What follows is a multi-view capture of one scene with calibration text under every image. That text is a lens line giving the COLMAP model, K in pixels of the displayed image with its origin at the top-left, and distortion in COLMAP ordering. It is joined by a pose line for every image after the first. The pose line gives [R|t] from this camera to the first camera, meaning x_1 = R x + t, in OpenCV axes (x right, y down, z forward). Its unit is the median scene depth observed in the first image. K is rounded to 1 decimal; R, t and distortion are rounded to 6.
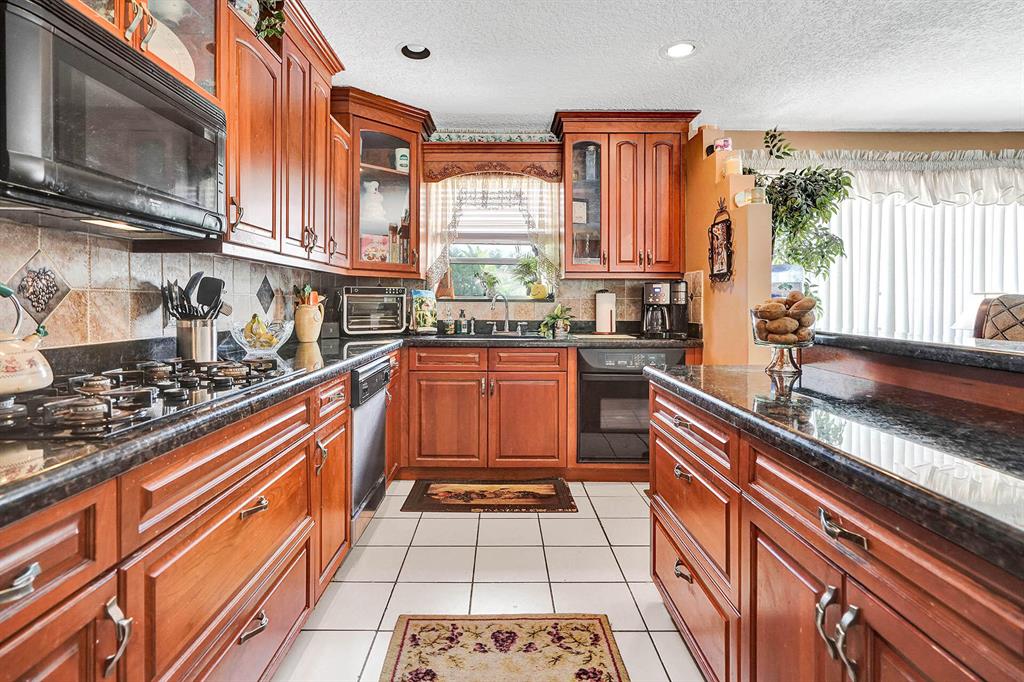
lens RADIAL K [[490.6, 0, 489.4], [0, 490.6, 305.1], [0, 0, 1]] dist [-0.011853, 0.000906]
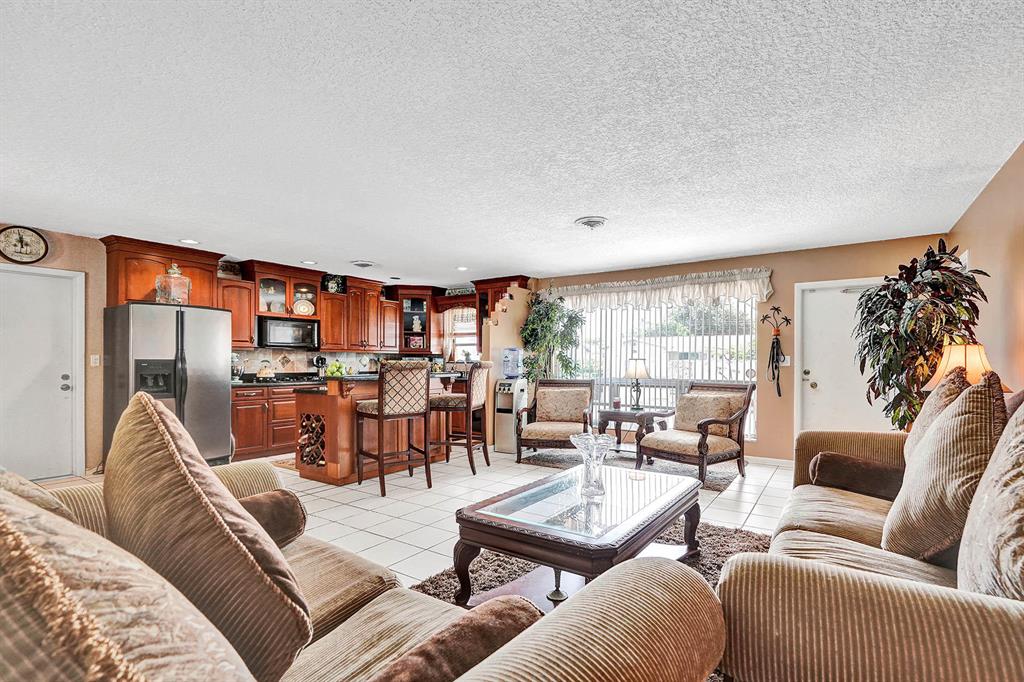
lens RADIAL K [[467.5, 0, 528.9], [0, 467.5, 362.1], [0, 0, 1]] dist [-0.009860, 0.005926]
pose [[0.832903, 0.002825, -0.553412, 1.576440], [-0.005724, 0.999977, -0.003511, -0.007138], [0.553390, 0.006092, 0.832900, -0.689687]]
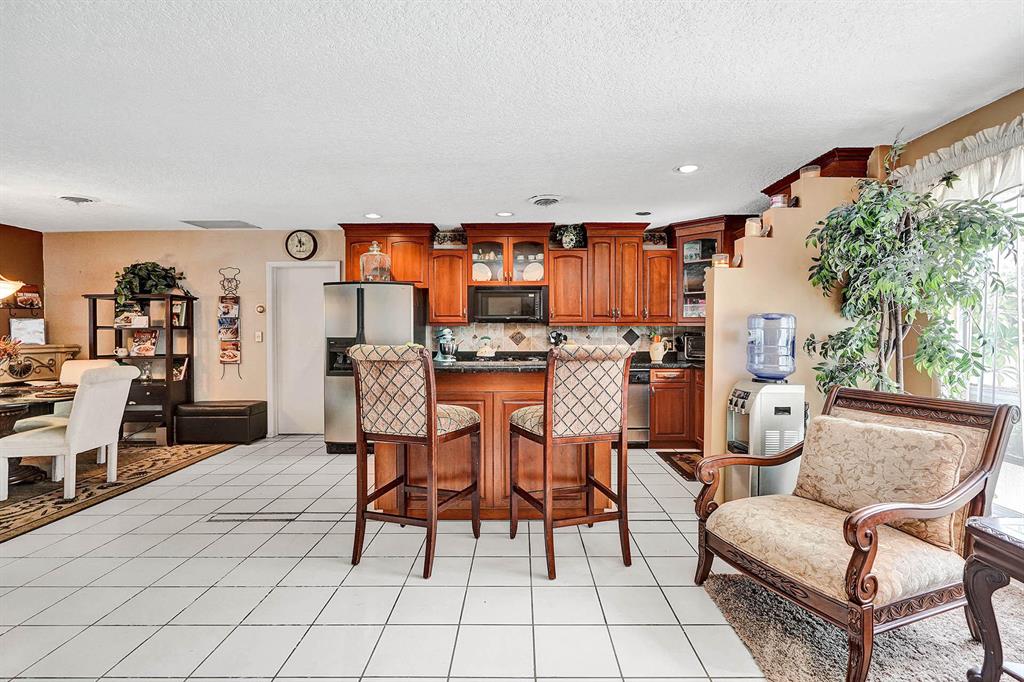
lens RADIAL K [[490.6, 0, 521.1], [0, 490.6, 333.8], [0, 0, 1]] dist [-0.011853, 0.000906]
pose [[-0.004723, 0.005258, -0.999975, 1.372977], [-0.004905, 0.999974, 0.005281, -0.035218], [0.999977, 0.004929, -0.004697, 0.381650]]
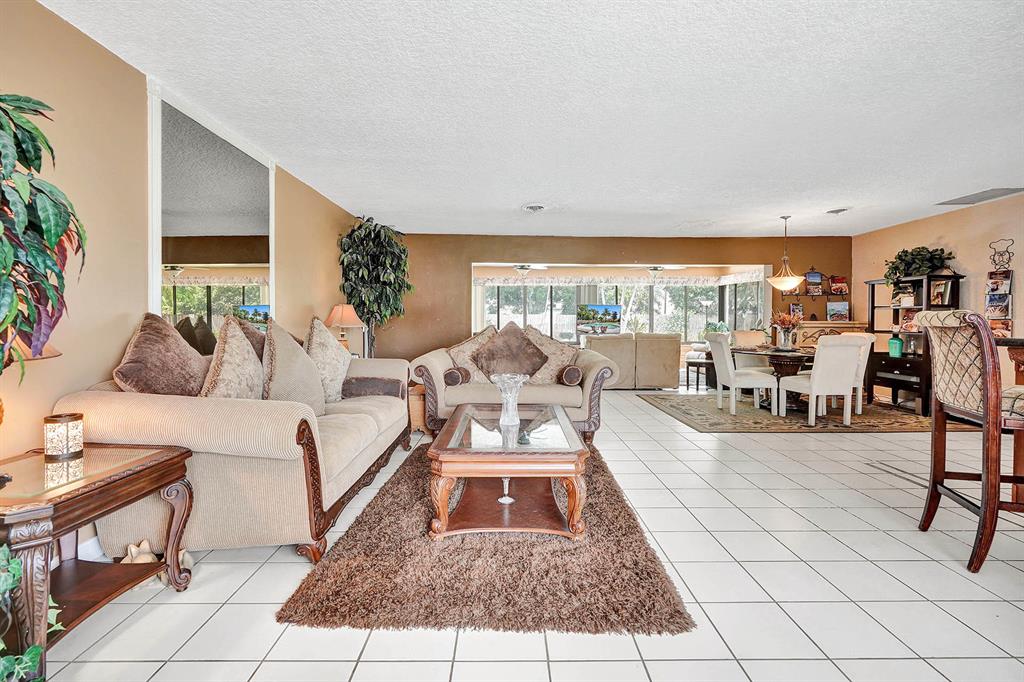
lens RADIAL K [[467.5, 0, 524.8], [0, 467.5, 329.2], [0, 0, 1]] dist [-0.009860, 0.005926]
pose [[-0.999575, -0.000742, -0.029135, 1.253260], [-0.001550, 0.999615, 0.027712, -0.002995], [0.029103, 0.027746, -0.999191, 0.823274]]
